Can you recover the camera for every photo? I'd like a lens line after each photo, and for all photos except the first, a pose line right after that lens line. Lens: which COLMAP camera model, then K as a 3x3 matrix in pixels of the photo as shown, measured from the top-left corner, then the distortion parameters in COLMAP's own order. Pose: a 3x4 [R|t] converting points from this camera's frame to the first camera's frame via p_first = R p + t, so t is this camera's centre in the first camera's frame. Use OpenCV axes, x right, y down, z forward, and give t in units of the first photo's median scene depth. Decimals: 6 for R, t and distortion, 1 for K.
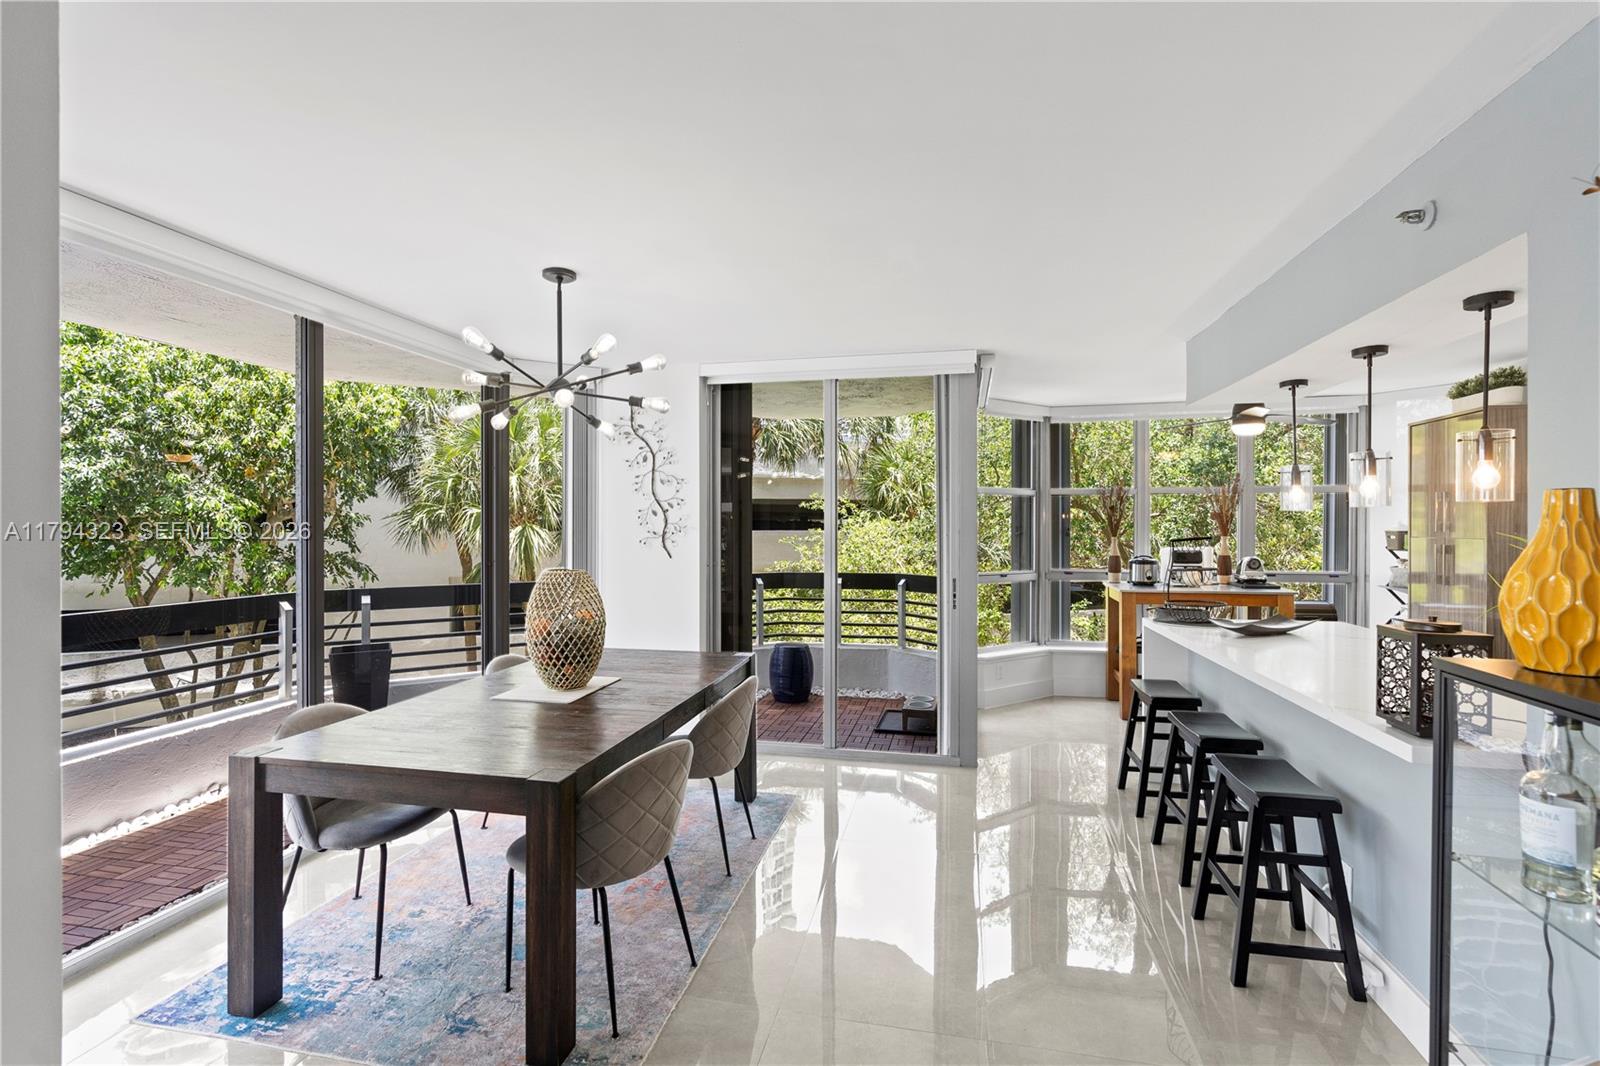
lens RADIAL K [[724.7, 0, 801.0], [0, 724.7, 527.4], [0, 0, 1]] dist [-0.000938, -0.000032]
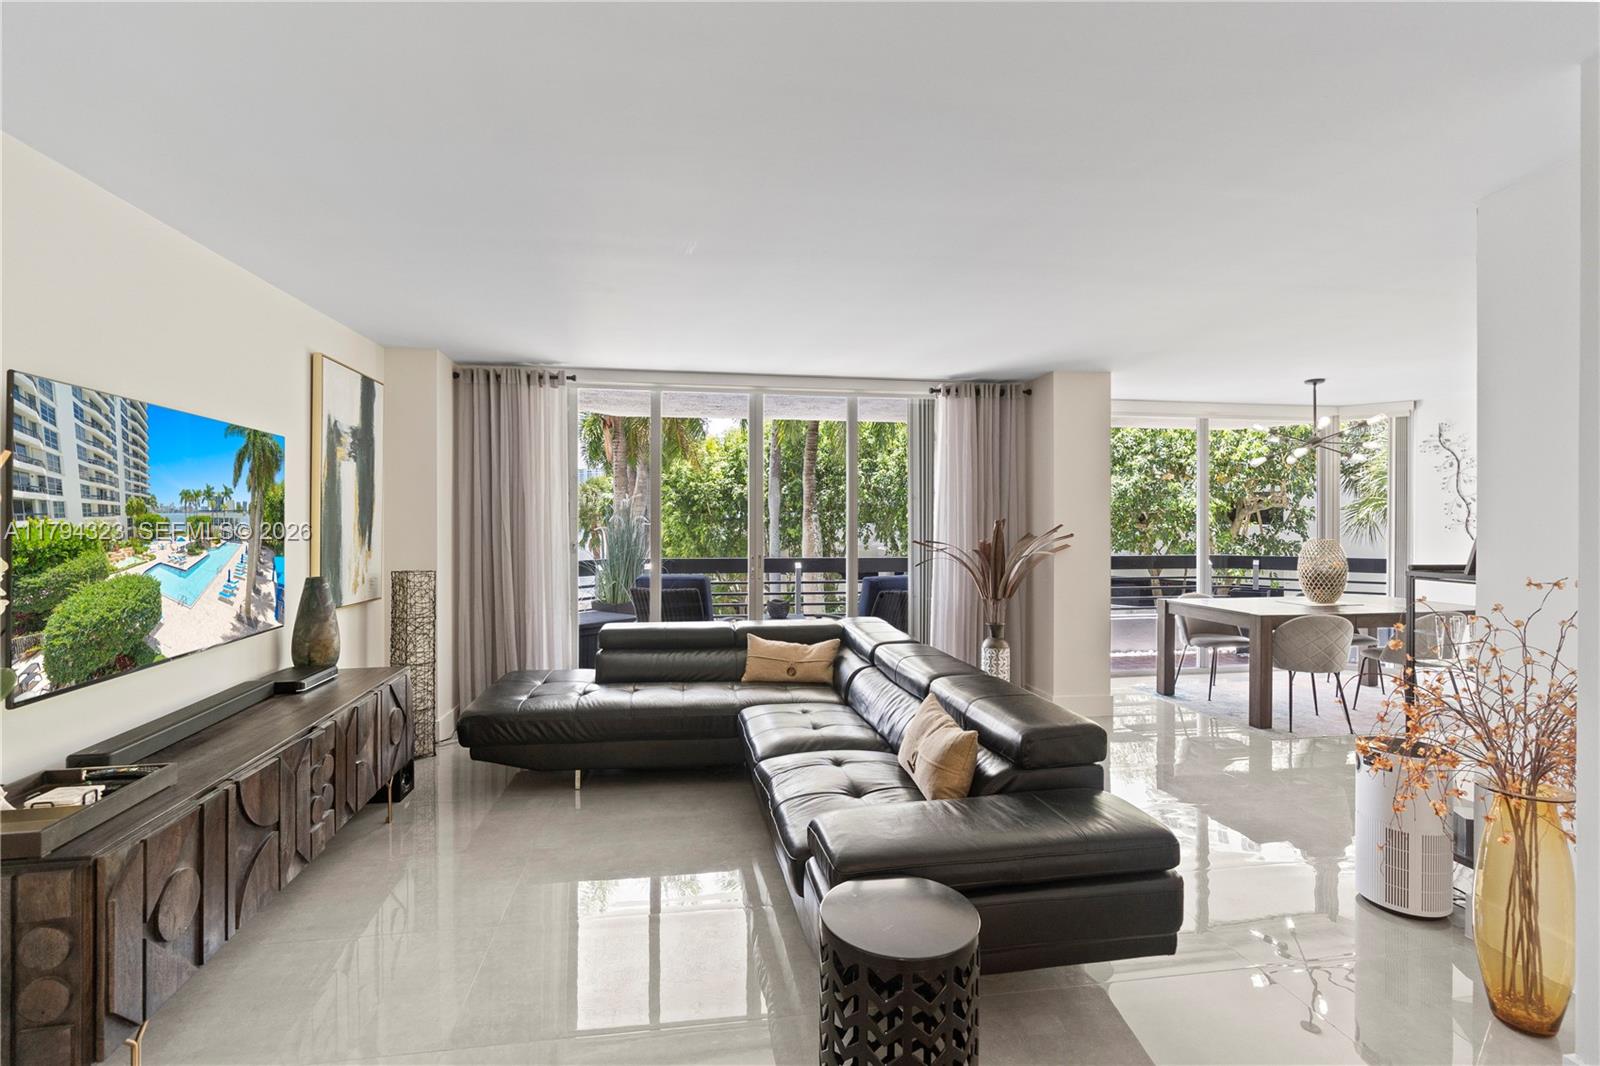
lens RADIAL K [[733.4, 0, 794.6], [0, 733.4, 516.5], [0, 0, 1]] dist [-0.002392, -0.000390]
pose [[0.355720, -0.002854, -0.934588, 0.249582], [-0.005076, 0.999975, -0.004986, 0.004968], [0.934579, 0.006517, 0.355696, -0.241397]]
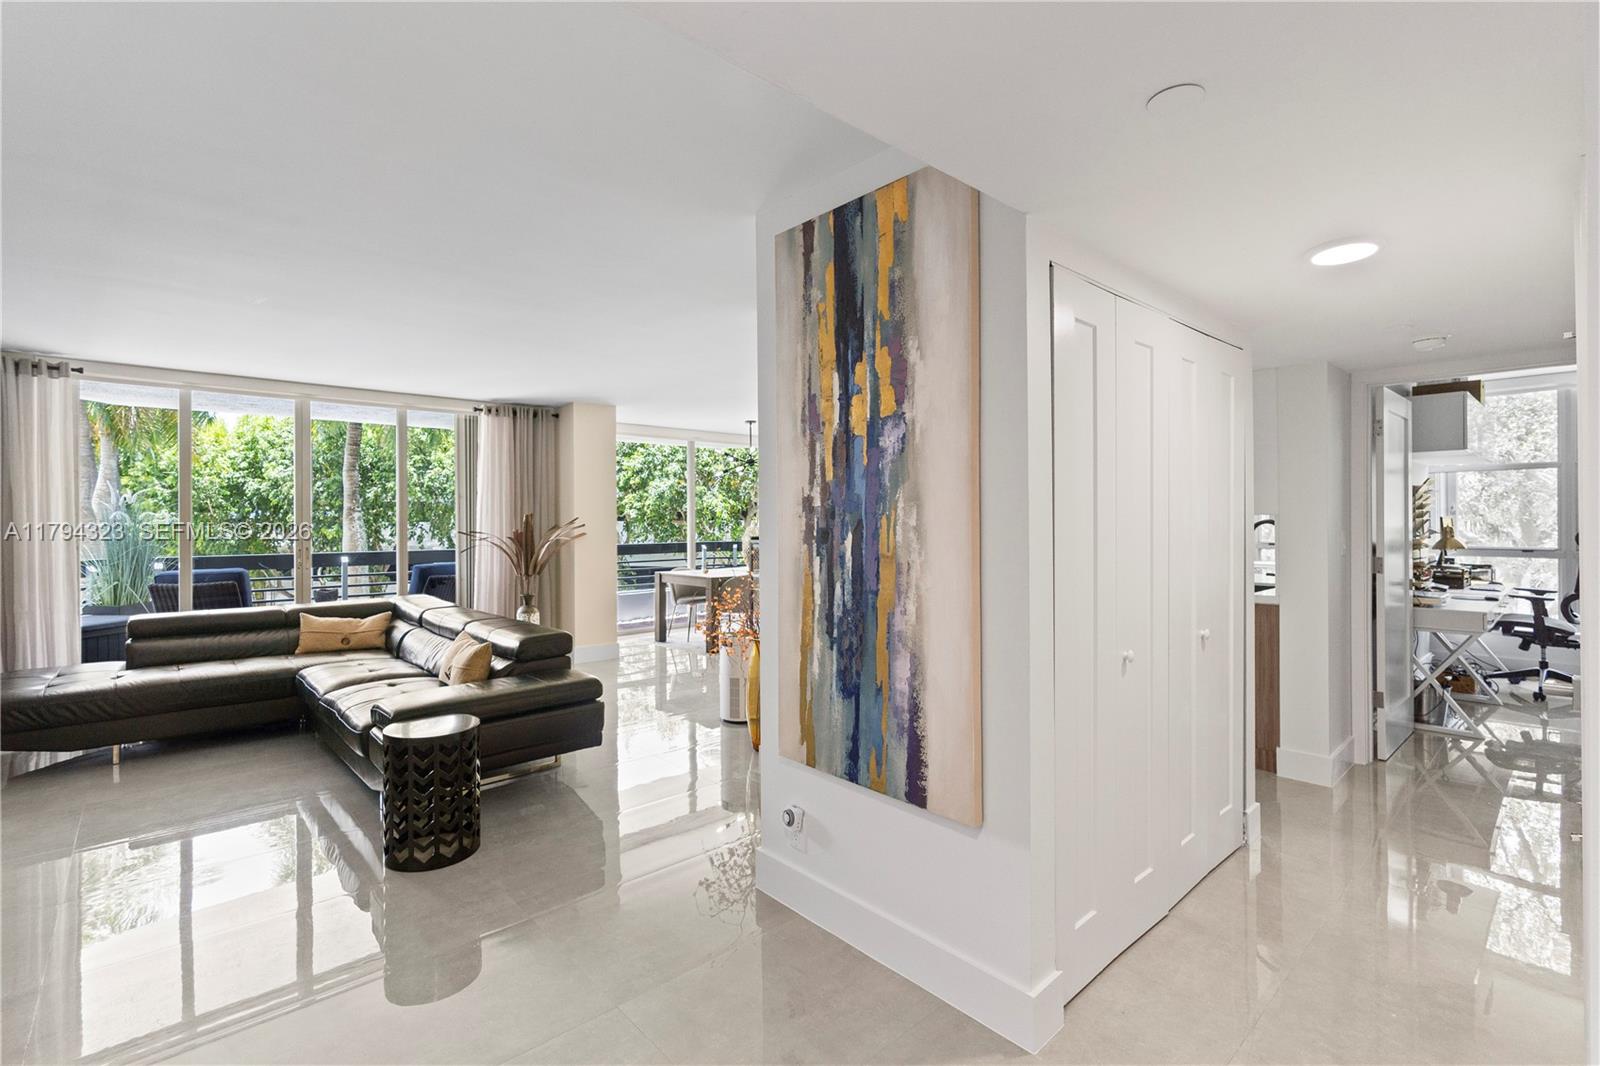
lens RADIAL K [[733.4, 0, 794.6], [0, 733.4, 516.5], [0, 0, 1]] dist [-0.002392, -0.000390]
pose [[0.803338, -0.004845, -0.595504, 0.407739], [0.002068, 0.999984, -0.005345, 0.010093], [0.595520, 0.003062, 0.803335, -0.315827]]
